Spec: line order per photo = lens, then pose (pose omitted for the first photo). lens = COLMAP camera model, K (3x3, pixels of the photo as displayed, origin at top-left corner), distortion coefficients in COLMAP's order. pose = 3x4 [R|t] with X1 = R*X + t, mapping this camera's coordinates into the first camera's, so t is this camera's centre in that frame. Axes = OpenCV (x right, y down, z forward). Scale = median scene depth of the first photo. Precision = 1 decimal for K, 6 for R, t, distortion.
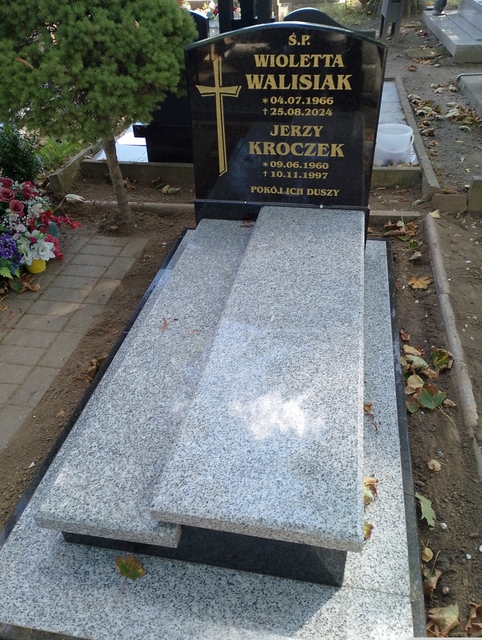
lens RADIAL K [[523.2, 0, 241.0], [0, 523.2, 320.0], [0, 0, 1]] dist [0.055723, -0.074495]
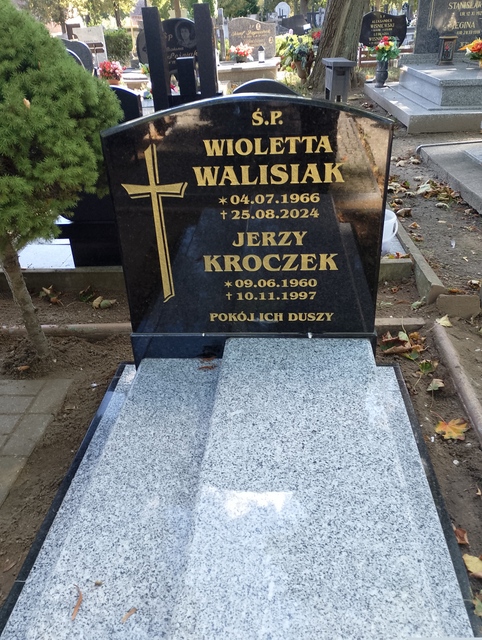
lens RADIAL K [[523.2, 0, 241.0], [0, 523.2, 320.0], [0, 0, 1]] dist [0.055723, -0.074495]
pose [[0.994122, -0.064332, 0.087083, -0.001242], [0.074231, 0.990509, -0.115679, -0.167164], [-0.078815, 0.121464, 0.989462, 0.308682]]
